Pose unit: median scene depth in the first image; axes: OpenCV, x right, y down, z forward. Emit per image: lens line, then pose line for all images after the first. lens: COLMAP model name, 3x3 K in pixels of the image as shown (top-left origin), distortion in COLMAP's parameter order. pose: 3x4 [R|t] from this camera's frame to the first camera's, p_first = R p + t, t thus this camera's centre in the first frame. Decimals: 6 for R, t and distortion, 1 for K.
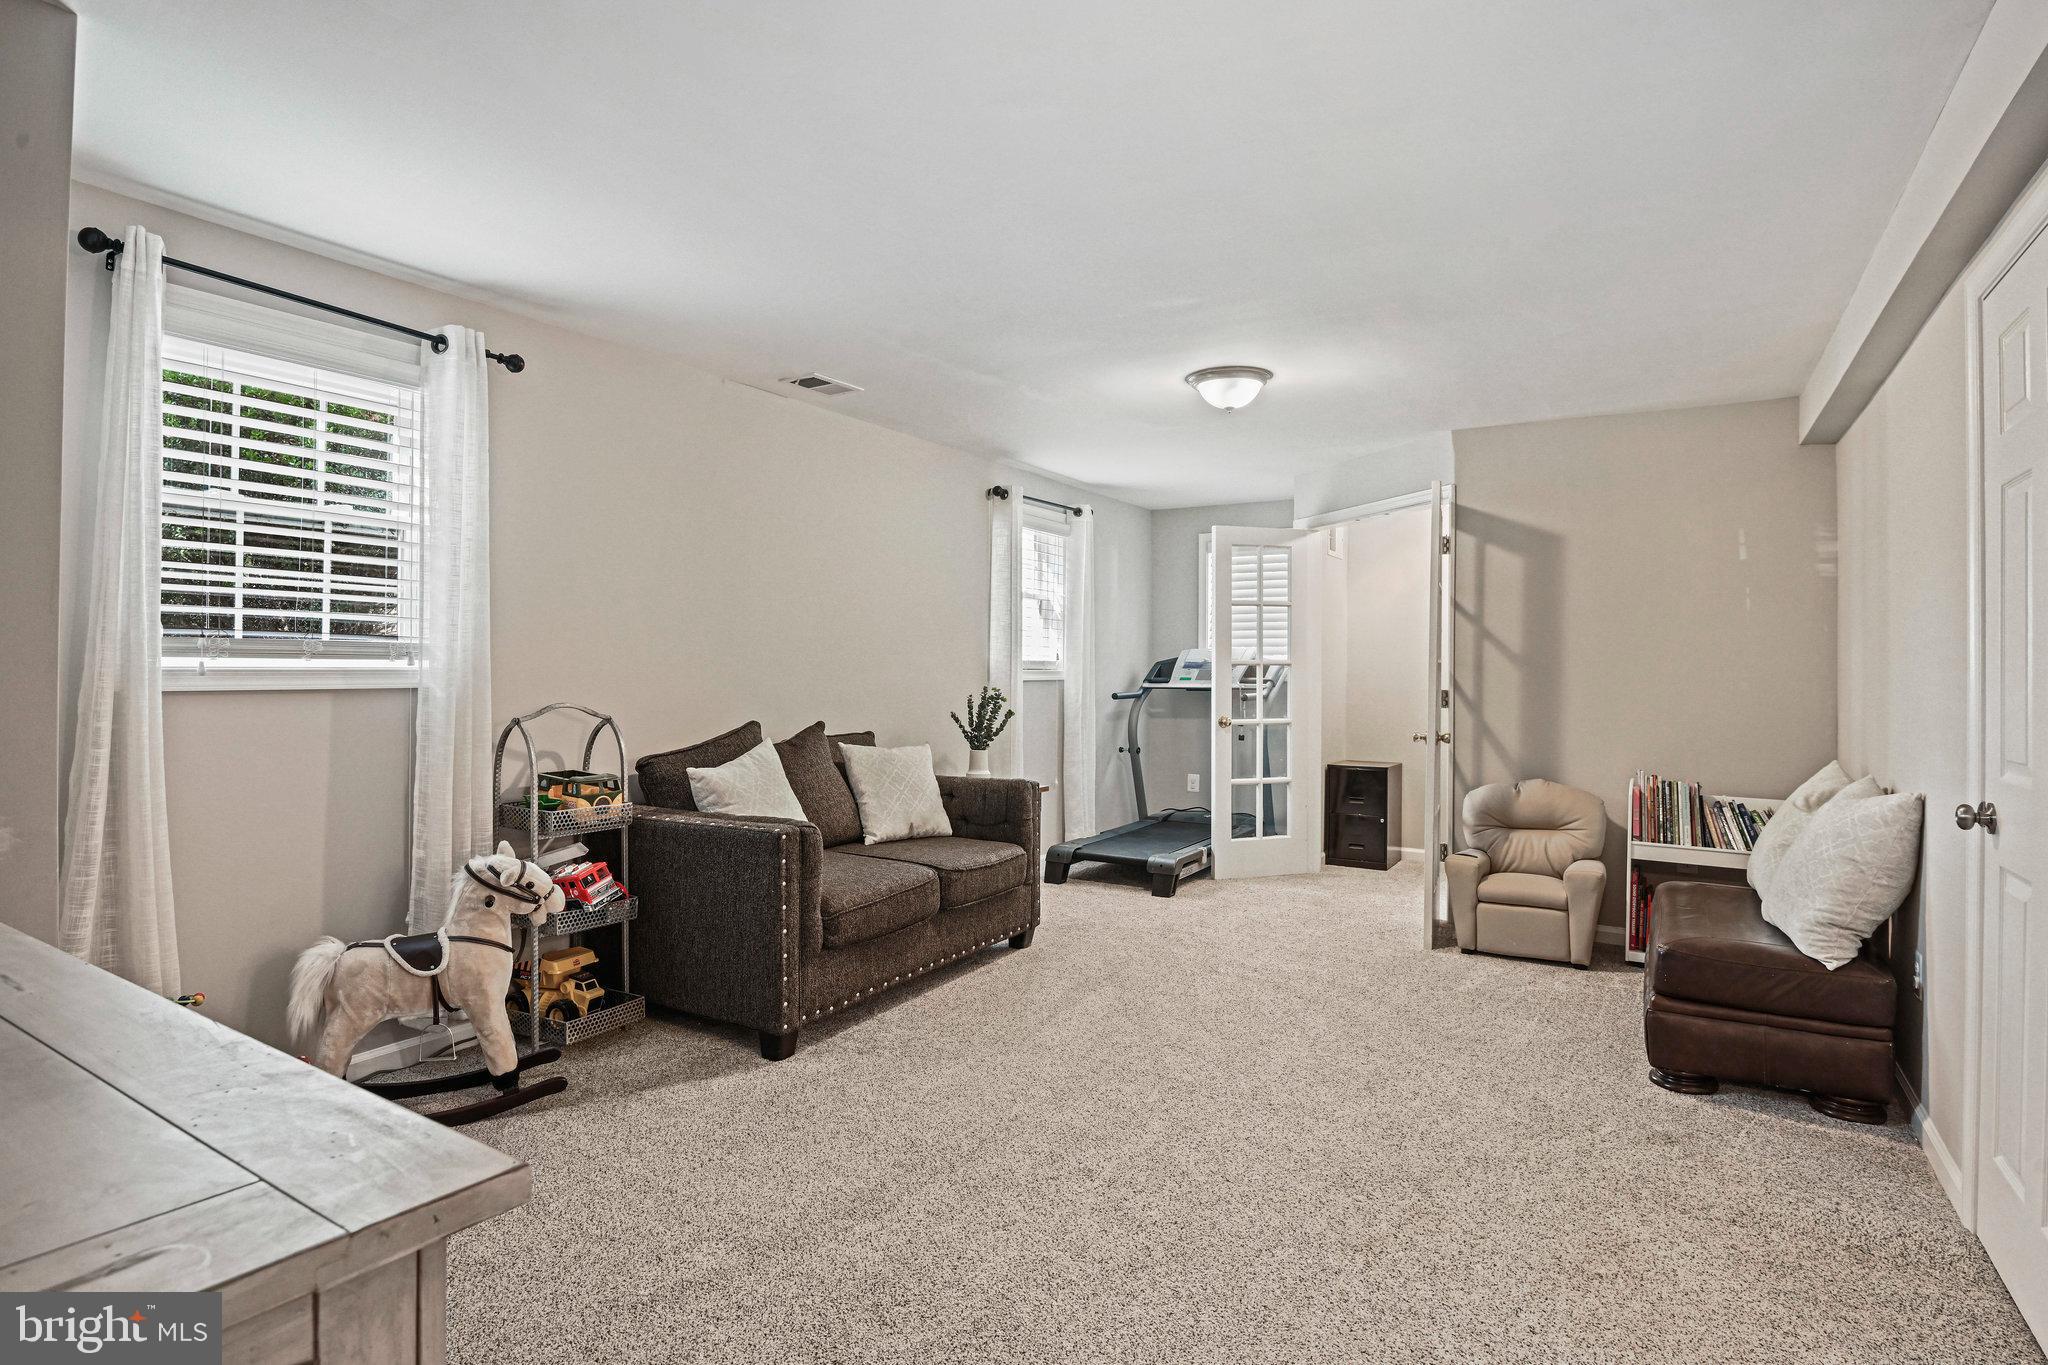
lens RADIAL K [[1032.4, 0, 1010.9], [0, 1032.4, 668.1], [0, 0, 1]] dist [-0.017340, -0.006025]
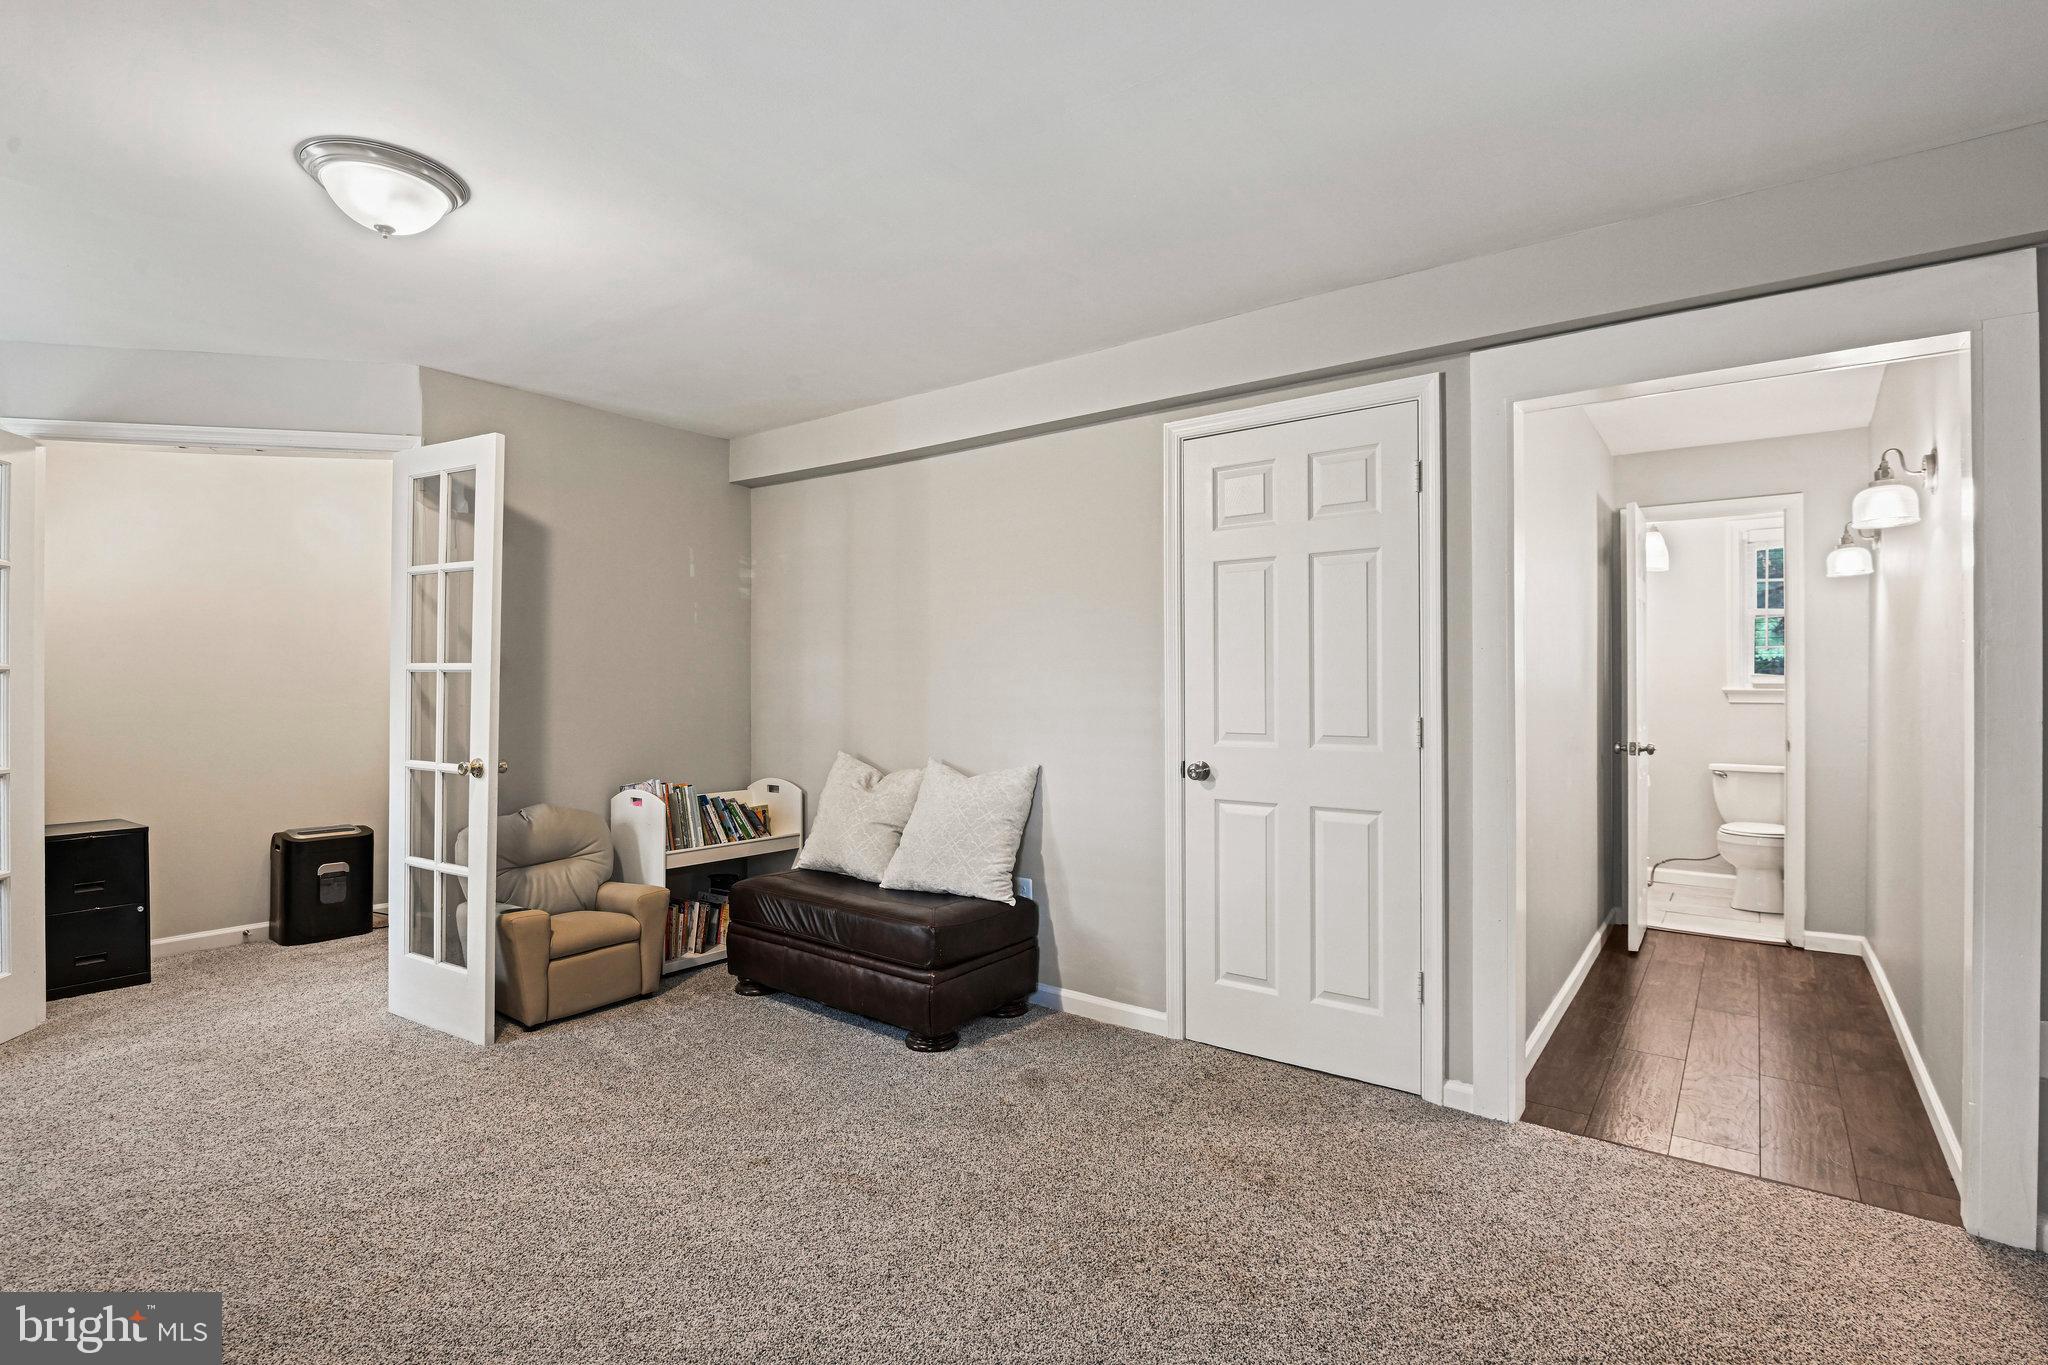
lens RADIAL K [[953.4, 0, 1041.3], [0, 953.4, 673.4], [0, 0, 1]] dist [-0.015386, -0.002024]
pose [[0.088135, 0.002010, 0.996106, -0.278088], [0.000619, 0.999998, -0.002073, -0.000079], [-0.996108, 0.000799, 0.088134, 0.572577]]
